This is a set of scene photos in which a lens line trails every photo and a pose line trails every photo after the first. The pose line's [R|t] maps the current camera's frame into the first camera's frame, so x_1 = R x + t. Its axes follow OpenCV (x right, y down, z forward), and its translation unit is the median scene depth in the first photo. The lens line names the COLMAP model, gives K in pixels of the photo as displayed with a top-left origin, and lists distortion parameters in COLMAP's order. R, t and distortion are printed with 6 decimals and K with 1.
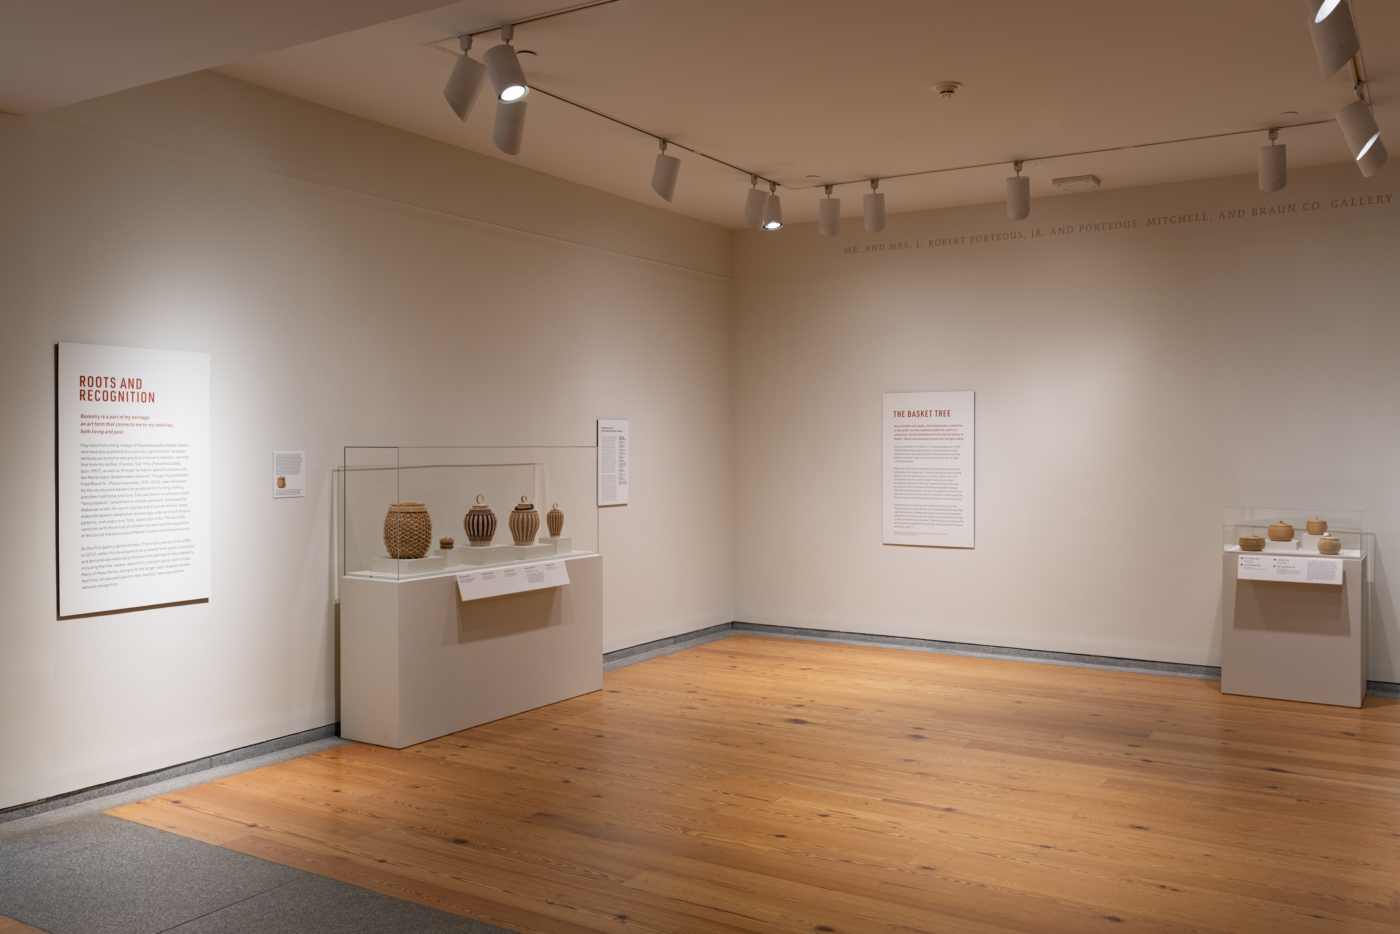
lens RADIAL K [[1166.1, 0, 676.7], [0, 1166.1, 471.9], [0, 0, 1]] dist [-0.001182, 0.006989]
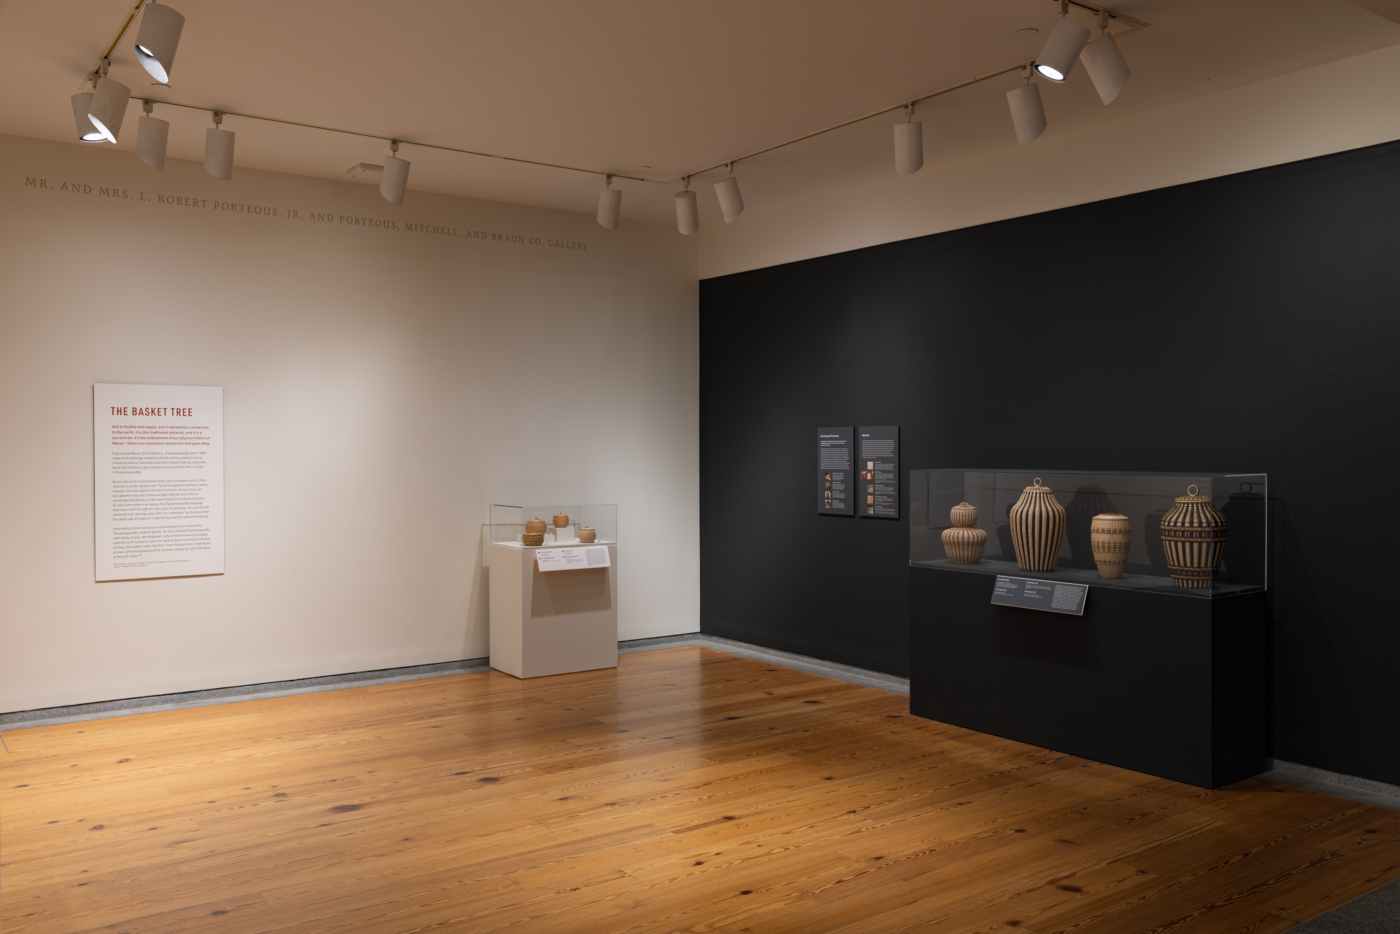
lens RADIAL K [[1166.1, 0, 676.7], [0, 1166.1, 471.9], [0, 0, 1]] dist [-0.001182, 0.006989]
pose [[0.374604, -0.019623, 0.926977, -0.434306], [0.023606, 0.999654, 0.011622, -0.010793], [-0.926885, 0.017529, 0.374937, 0.414140]]
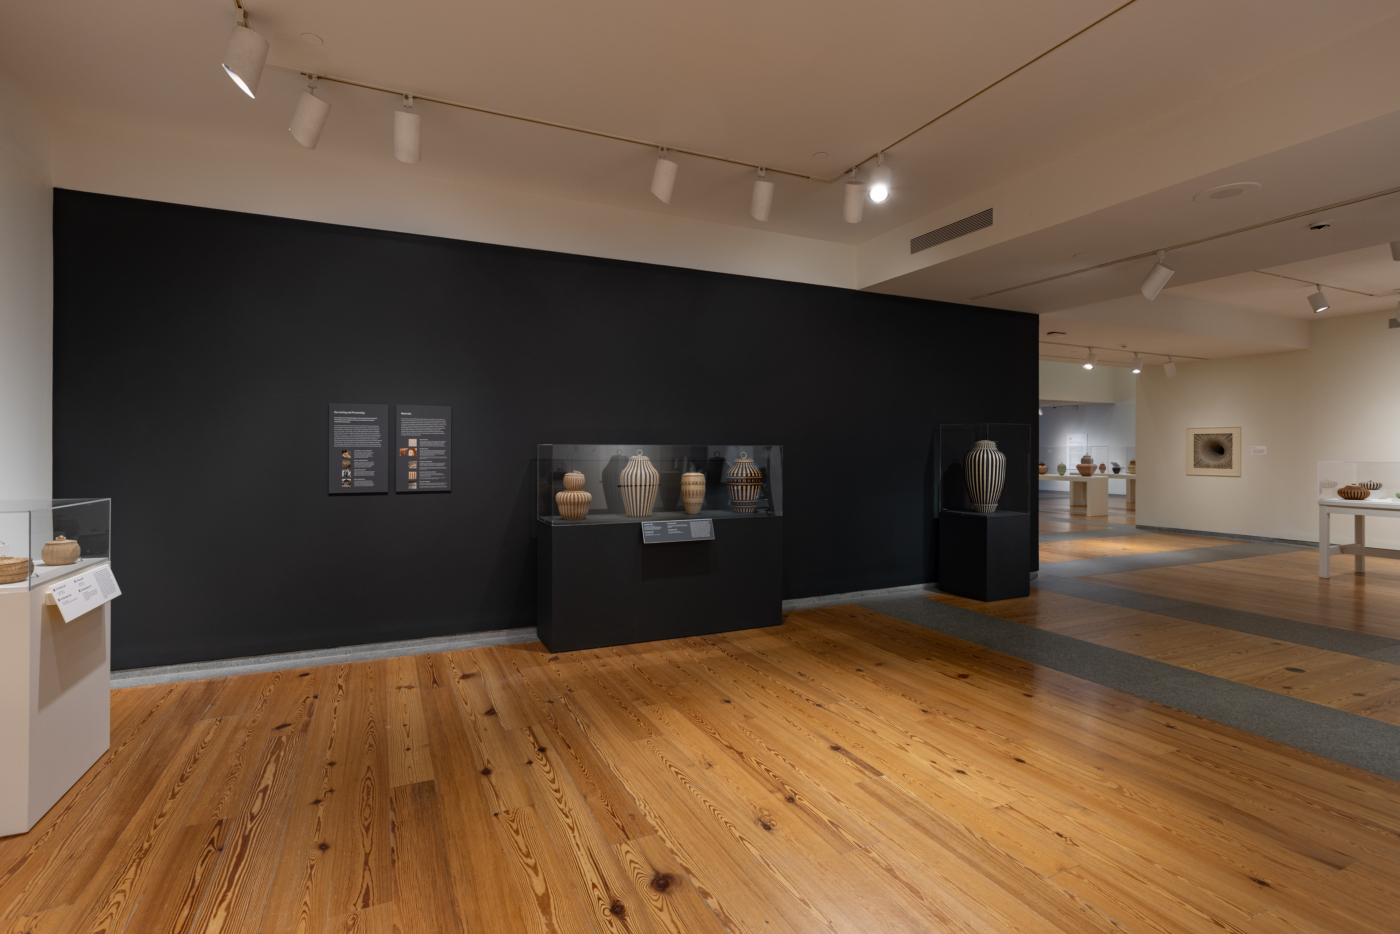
lens RADIAL K [[680.6, 0, 694.9], [0, 680.6, 454.0], [0, 0, 1]] dist [-0.002230, 0.000297]
pose [[-0.848413, -0.001869, 0.529331, 0.005057], [0.011928, 0.999672, 0.022648, -0.001592], [-0.529200, 0.025529, -0.848113, 0.999861]]
